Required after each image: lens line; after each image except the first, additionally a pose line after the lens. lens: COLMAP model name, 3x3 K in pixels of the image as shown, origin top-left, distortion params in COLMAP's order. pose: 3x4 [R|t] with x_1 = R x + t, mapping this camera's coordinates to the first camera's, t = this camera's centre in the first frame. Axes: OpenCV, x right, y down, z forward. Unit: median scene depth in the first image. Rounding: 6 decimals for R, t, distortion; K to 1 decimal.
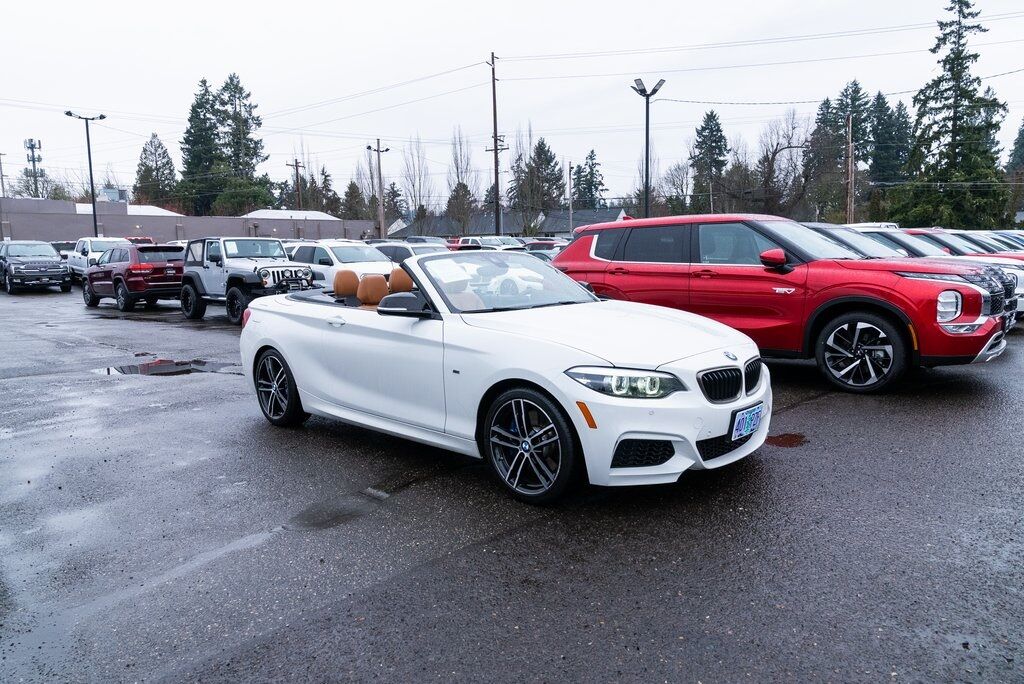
lens RADIAL K [[699.5, 0, 514.9], [0, 699.5, 340.8], [0, 0, 1]] dist [-0.037795, 0.024434]
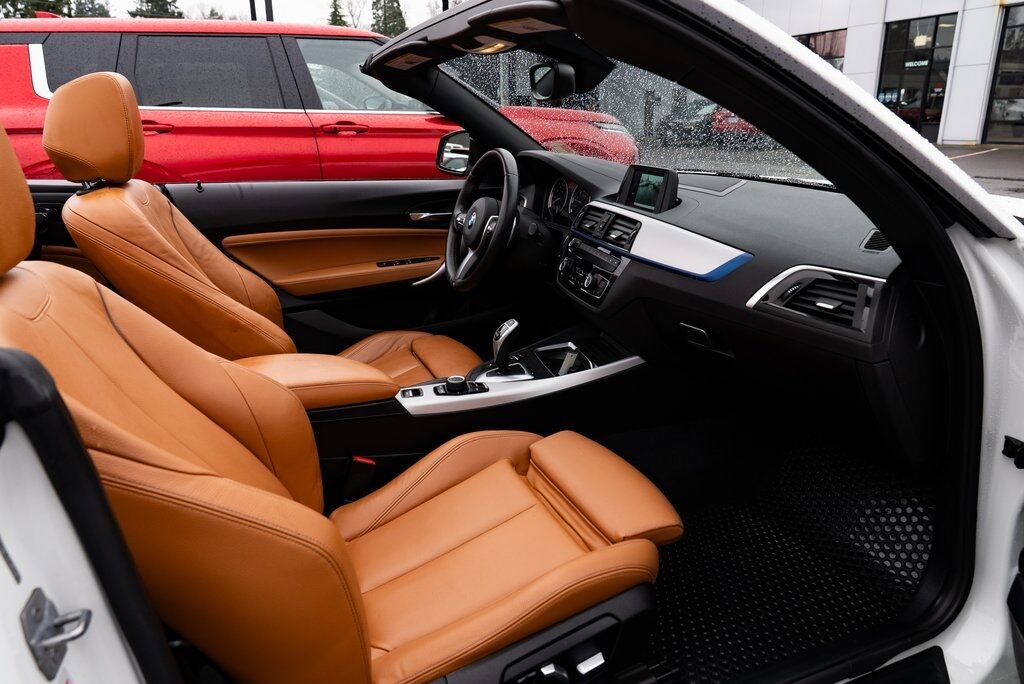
lens RADIAL K [[699.5, 0, 514.9], [0, 699.5, 340.8], [0, 0, 1]] dist [-0.037795, 0.024434]
pose [[0.394496, -0.263897, 0.880188, -0.262370], [0.113728, 0.964531, 0.238212, -0.056377], [-0.911833, 0.006128, 0.410516, 0.752354]]
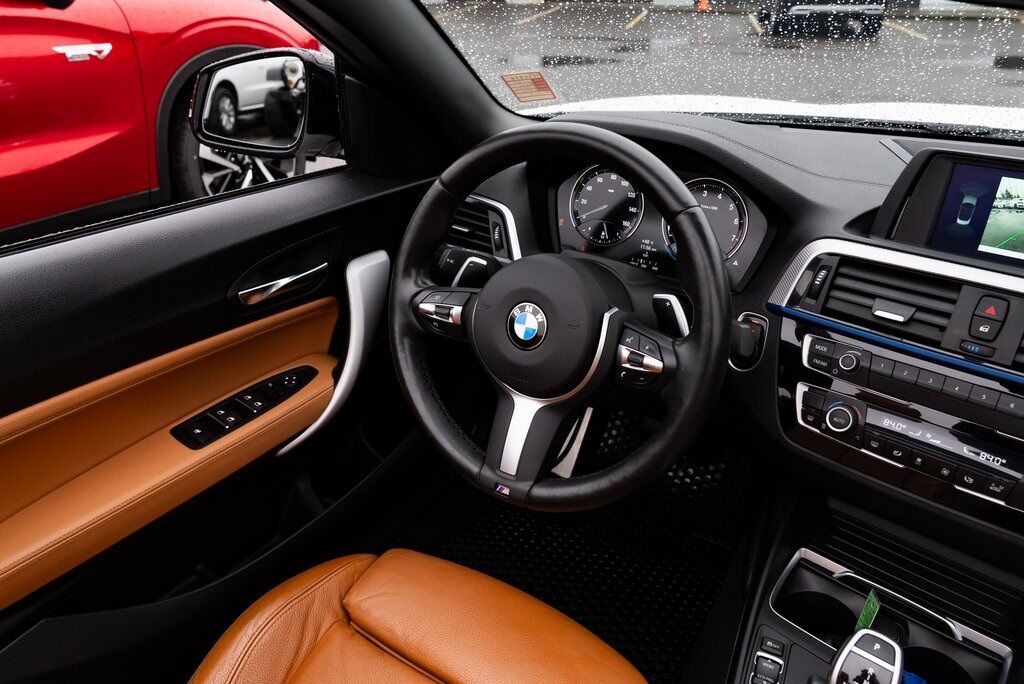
lens RADIAL K [[715.8, 0, 514.1], [0, 715.8, 339.0], [0, 0, 1]] dist [-0.021873, 0.006827]
pose [[-0.174741, -0.431674, 0.884942, -0.084646], [0.136367, 0.879498, 0.455946, -0.090434], [-0.975125, 0.200349, -0.094818, 0.916143]]
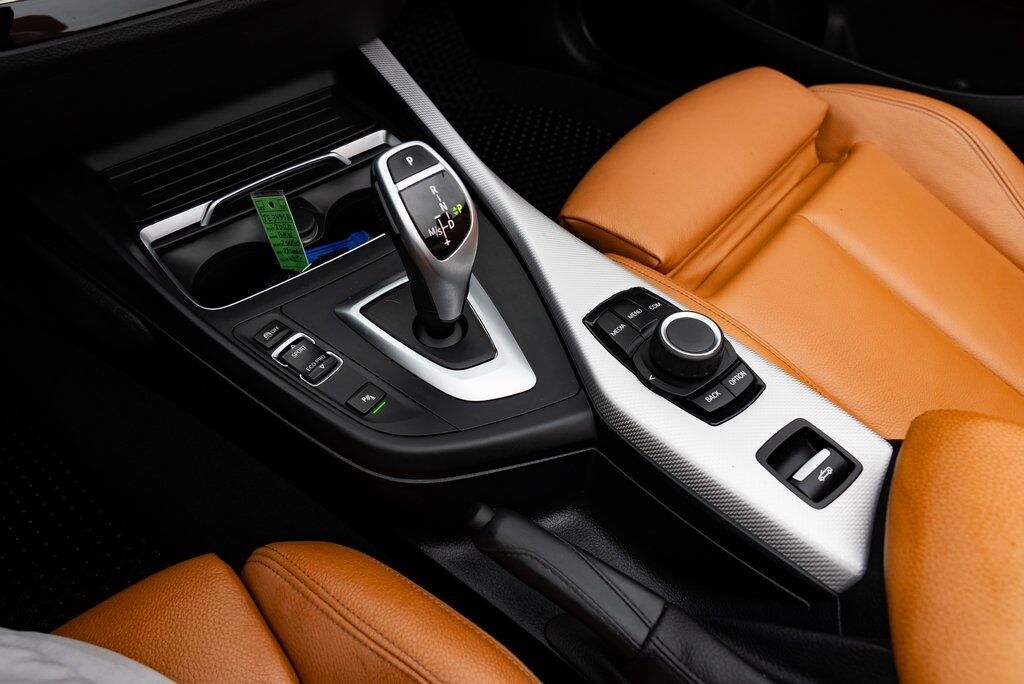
lens RADIAL K [[699.5, 0, 514.9], [0, 699.5, 340.8], [0, 0, 1]] dist [-0.037795, 0.024434]
pose [[-0.998721, 0.046556, -0.019730, -0.030857], [0.010188, 0.567468, 0.823332, -0.043580], [0.049527, 0.822078, -0.567217, 0.917222]]
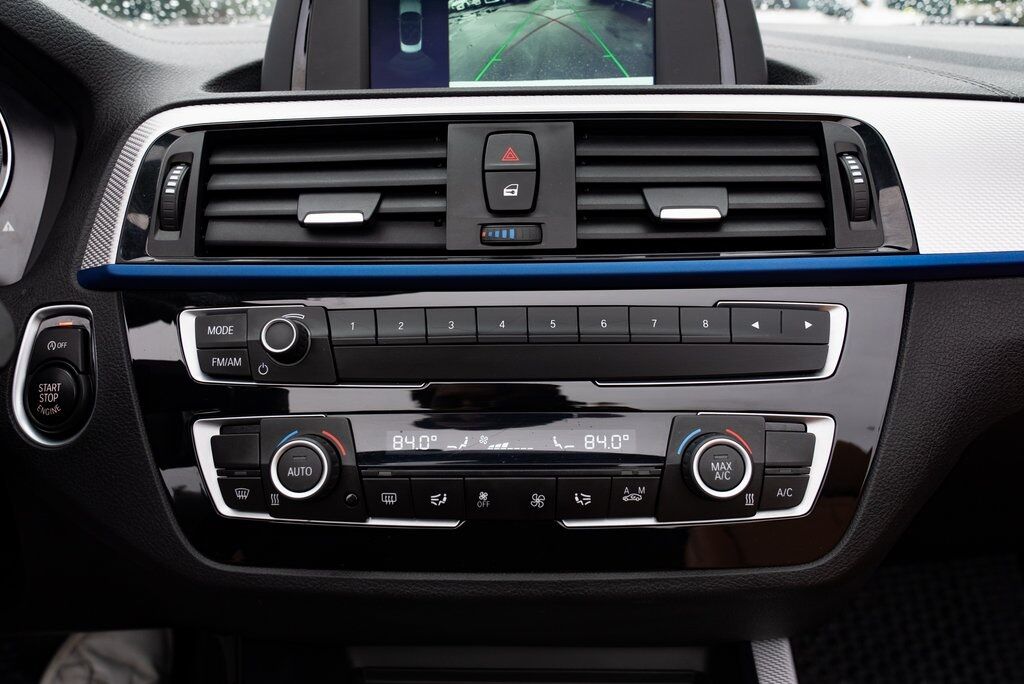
lens RADIAL K [[816.6, 0, 512.0], [0, 816.6, 342.0], [0, 0, 1]] dist [-0.008929, 0.010436]
pose [[-0.768437, -0.161996, 0.619082, -0.038906], [0.112740, 0.918024, 0.380160, -0.044048], [-0.629916, 0.361924, -0.687180, 0.880421]]
